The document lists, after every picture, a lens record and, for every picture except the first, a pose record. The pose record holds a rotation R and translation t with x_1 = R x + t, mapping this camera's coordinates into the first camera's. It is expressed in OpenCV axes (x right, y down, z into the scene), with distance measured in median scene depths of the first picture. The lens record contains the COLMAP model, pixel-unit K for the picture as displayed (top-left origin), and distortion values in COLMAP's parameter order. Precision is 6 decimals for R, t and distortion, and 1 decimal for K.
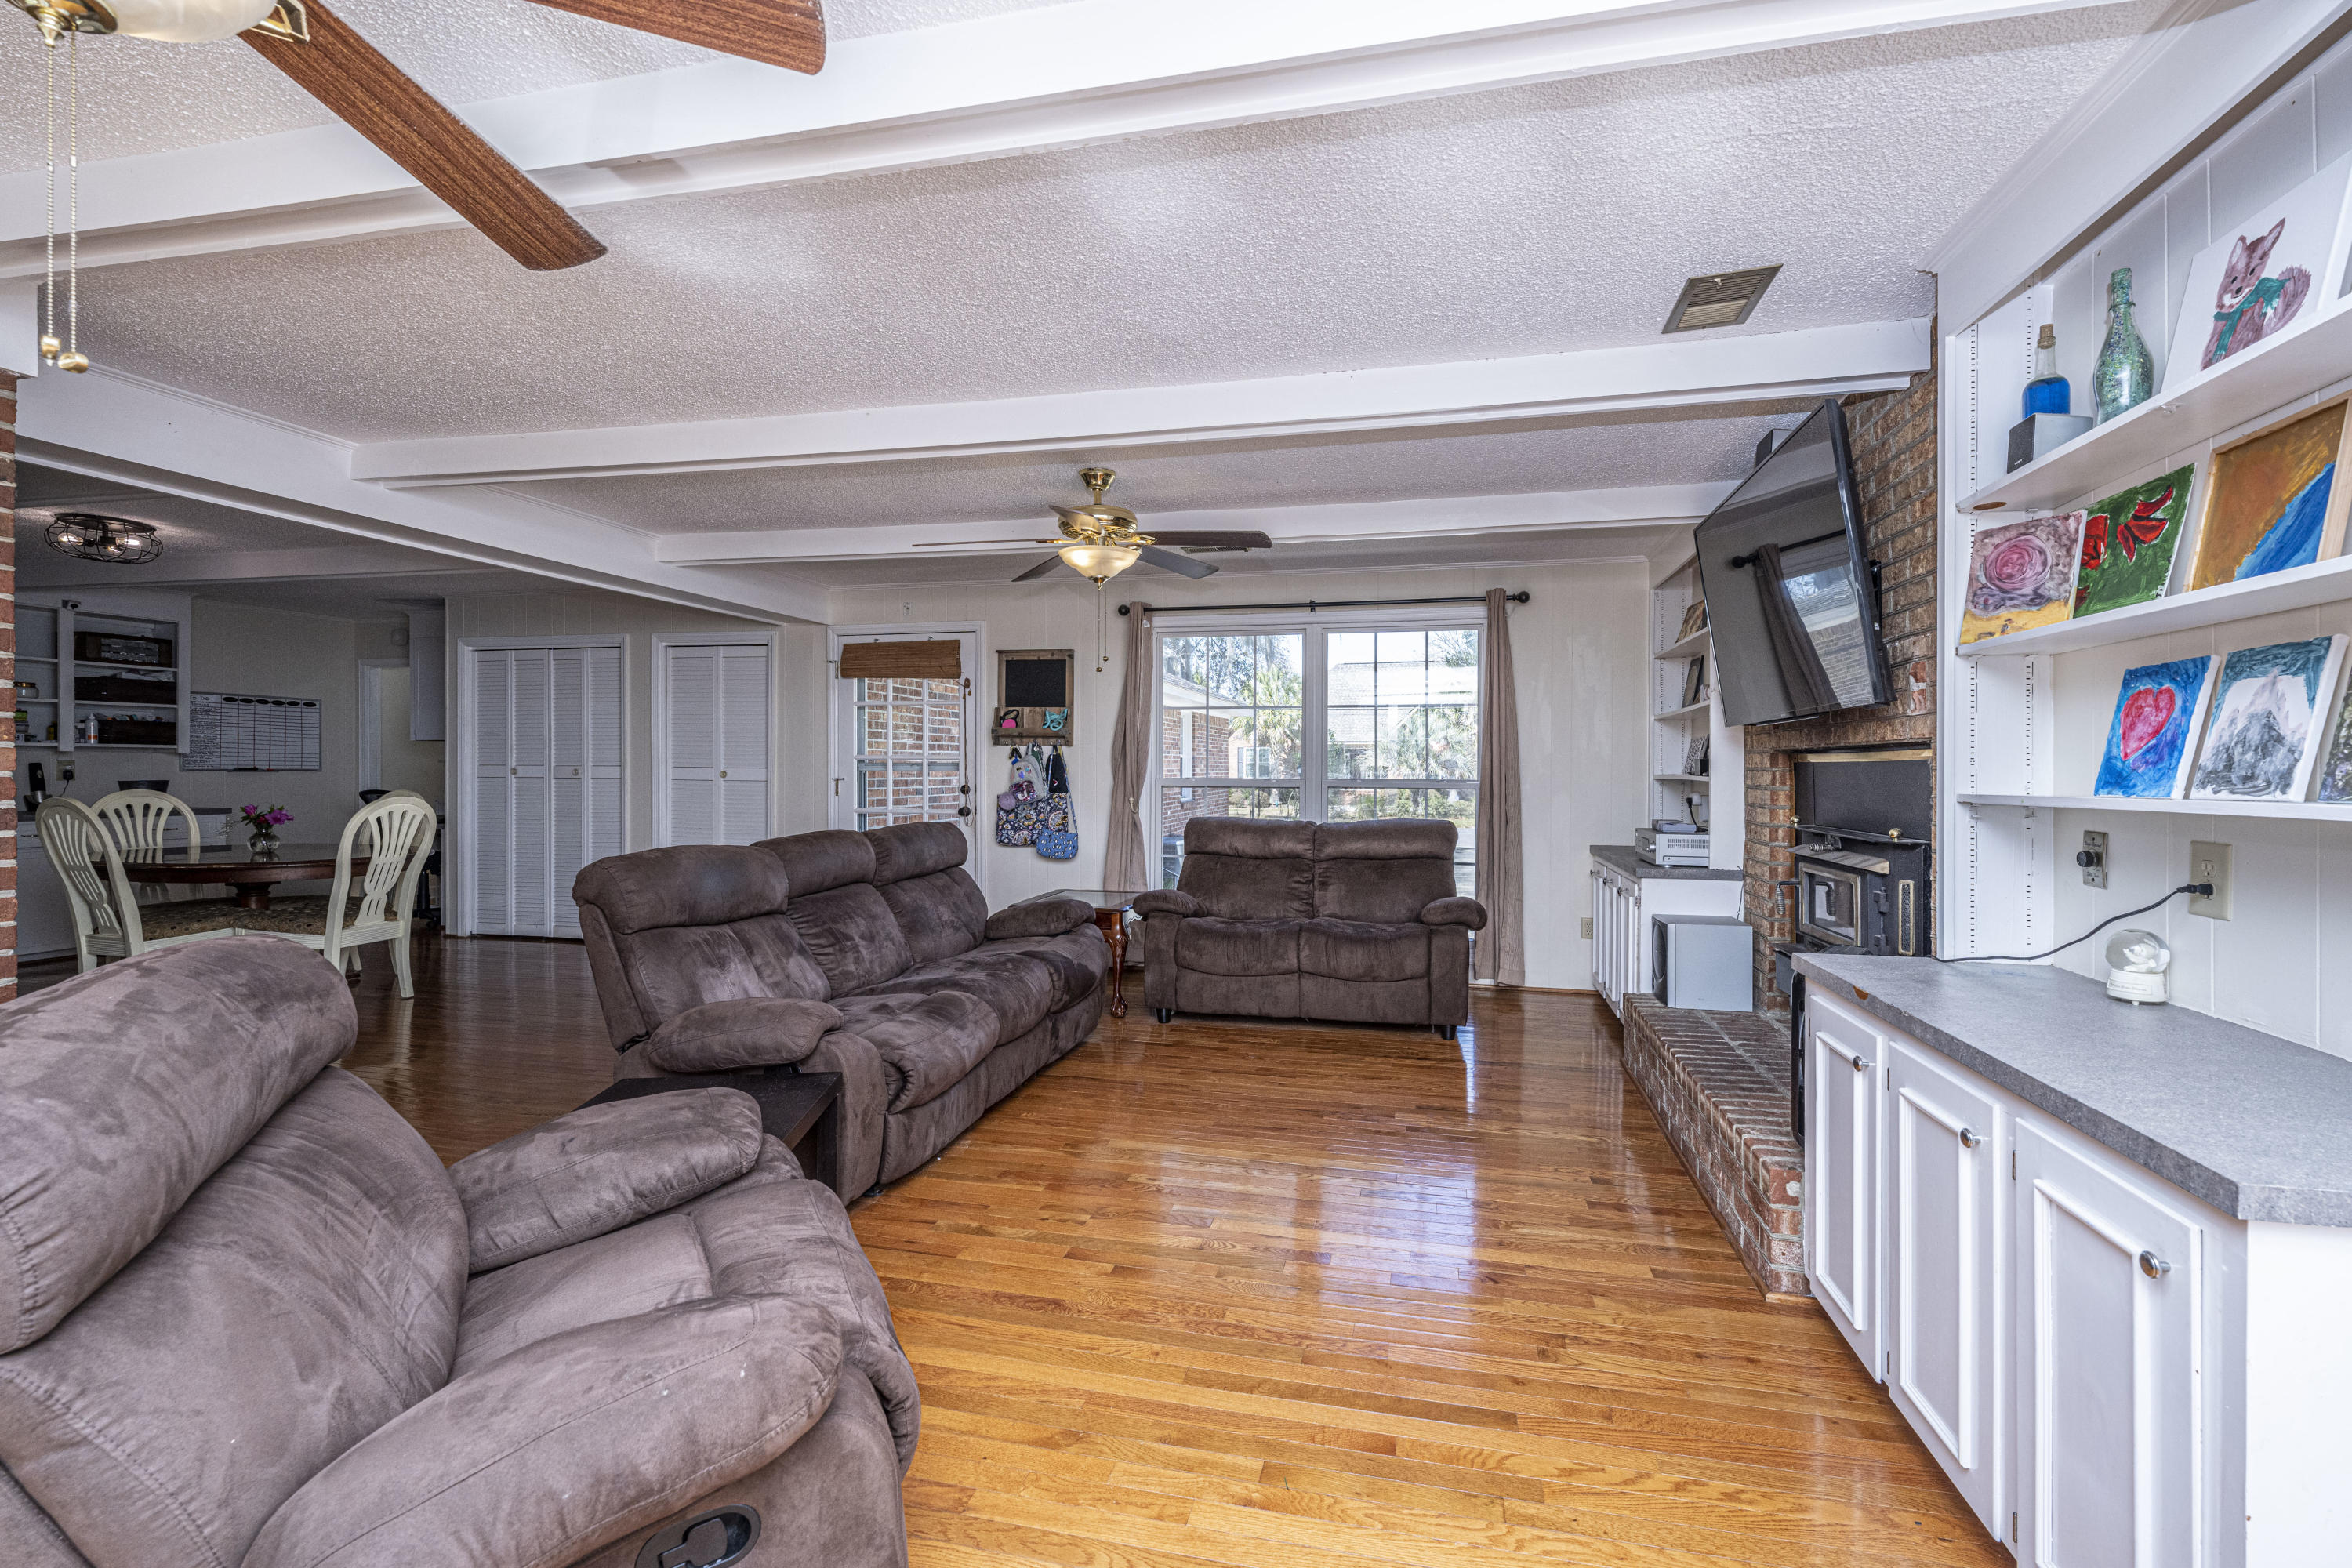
lens RADIAL K [[952.0, 0, 1172.7], [0, 952.0, 766.9], [0, 0, 1]] dist [-0.001354, -0.000111]
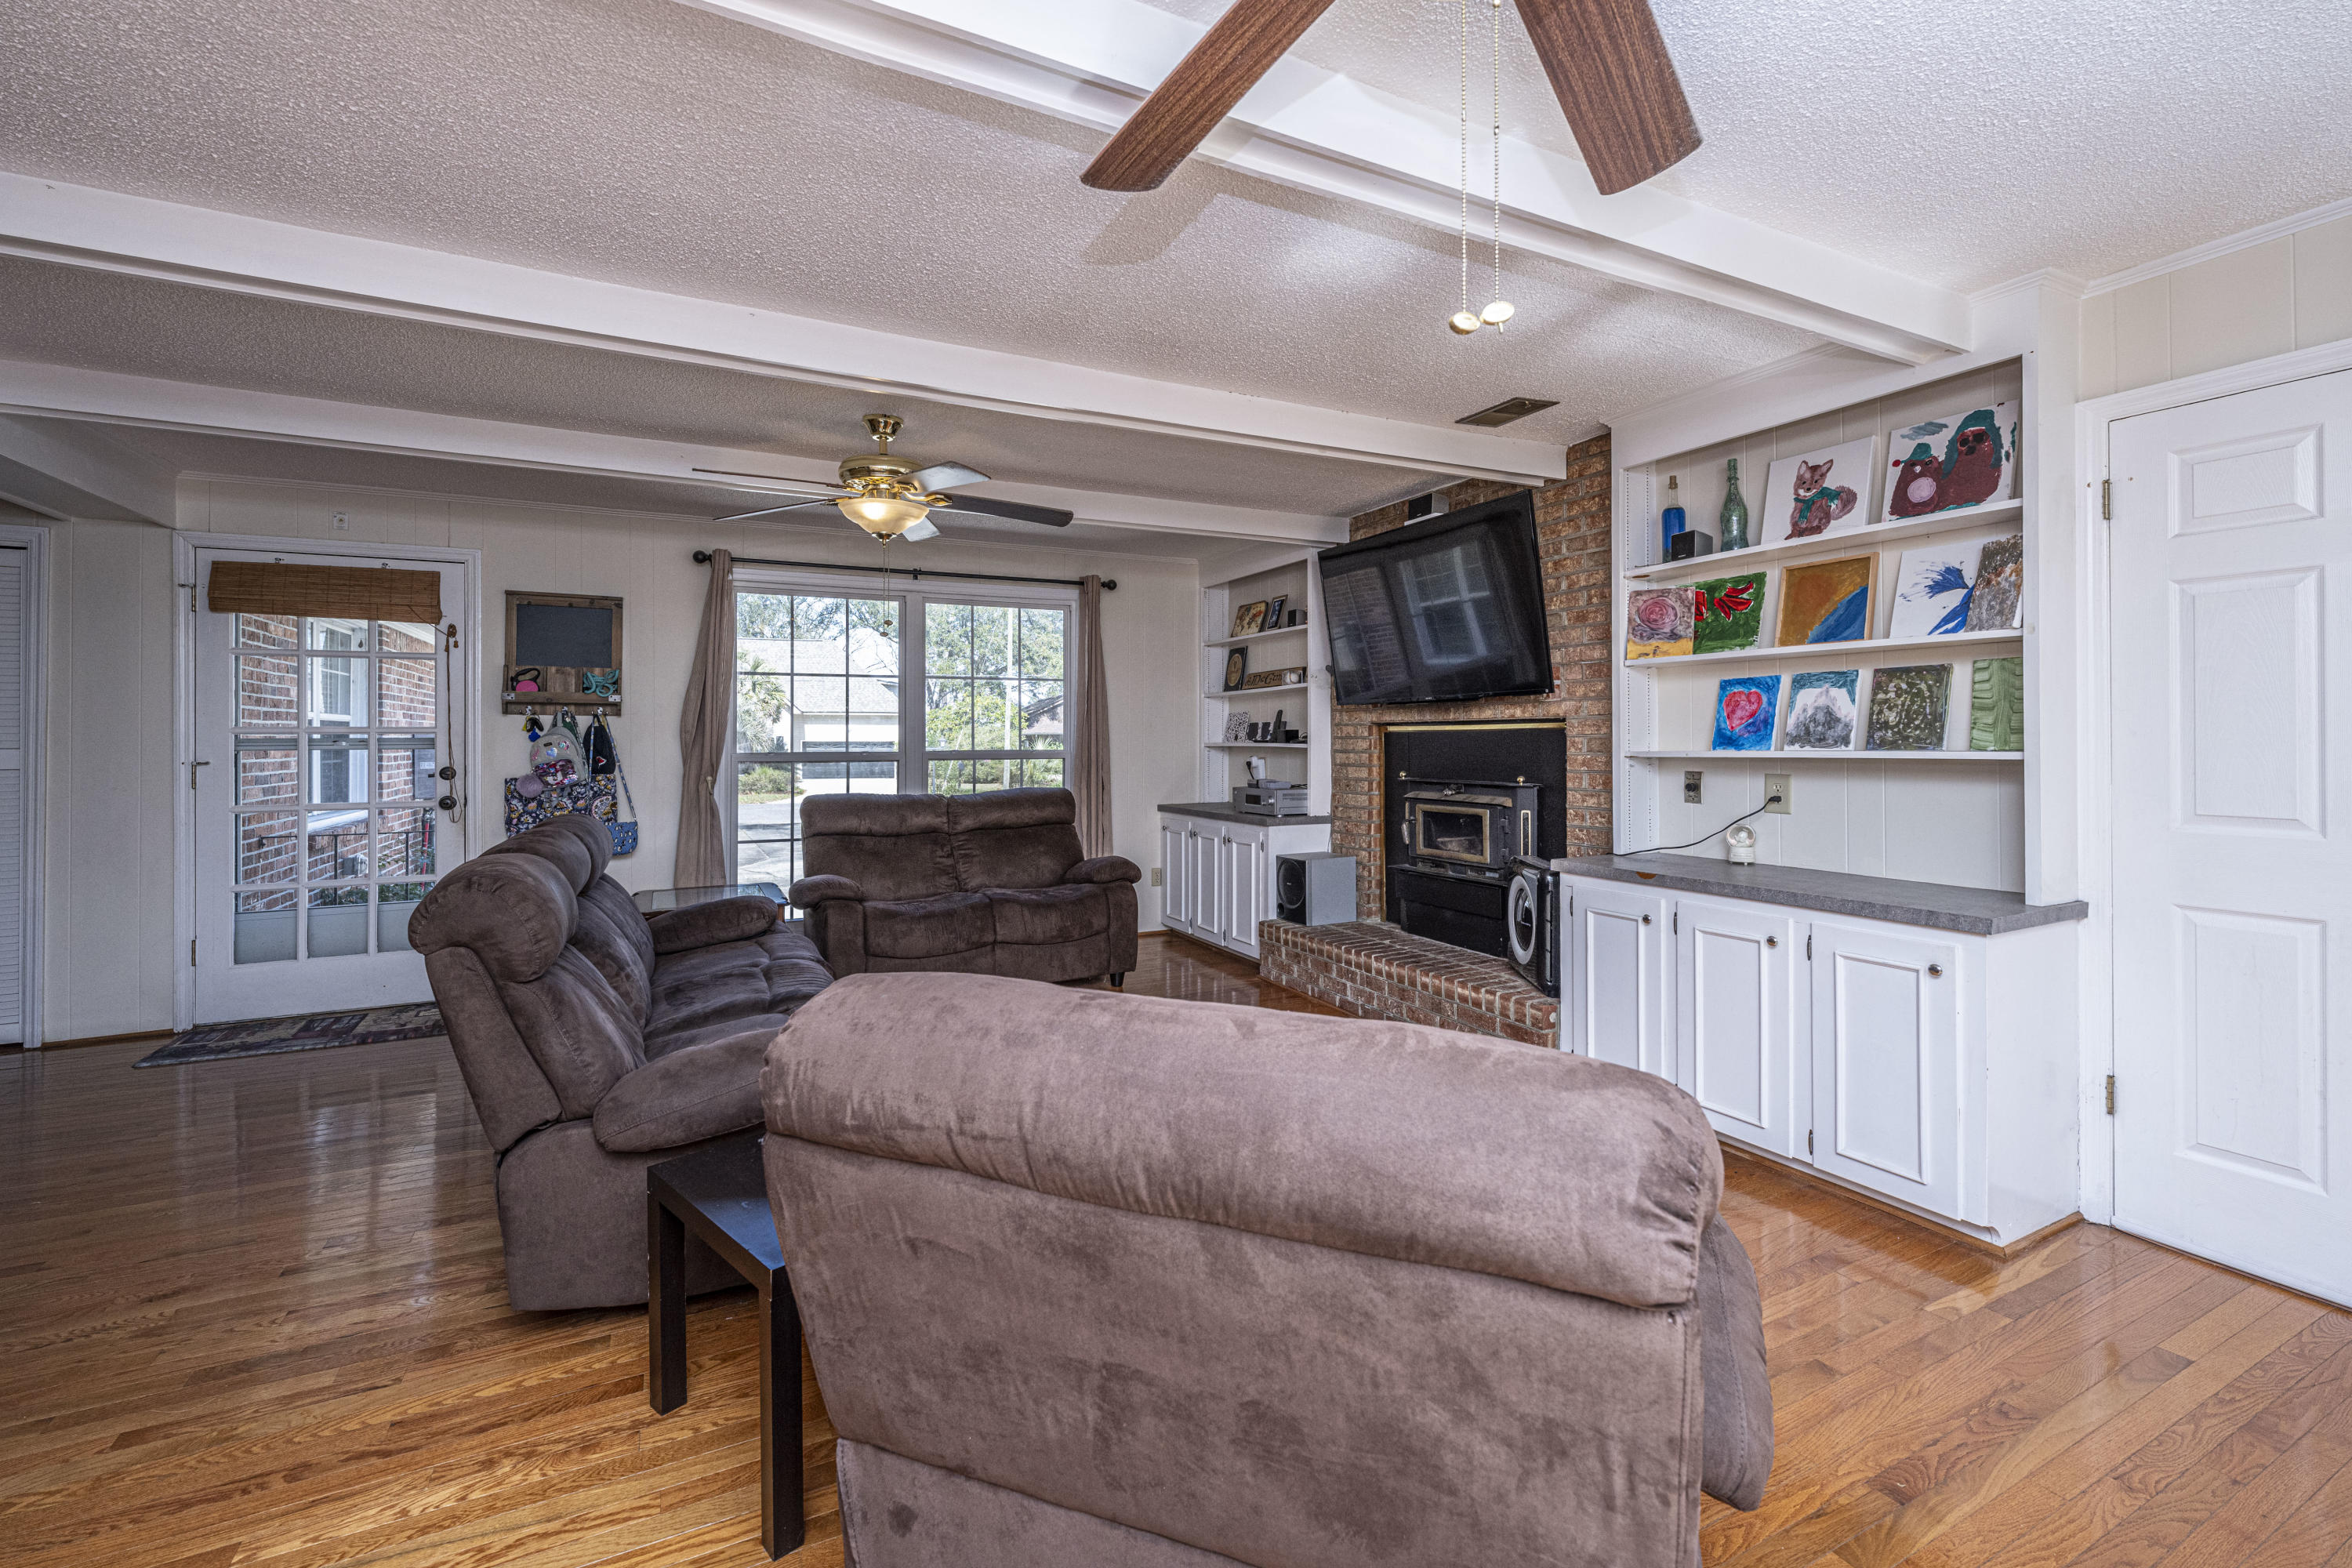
lens RADIAL K [[1021.7, 0, 1080.1], [0, 1021.7, 729.8], [0, 0, 1]] dist [-0.000363, -0.000065]
pose [[0.787737, -0.002940, 0.616005, -0.525188], [0.007907, 0.999954, -0.005338, -0.003465], [-0.615961, 0.009076, 0.787724, 0.107100]]
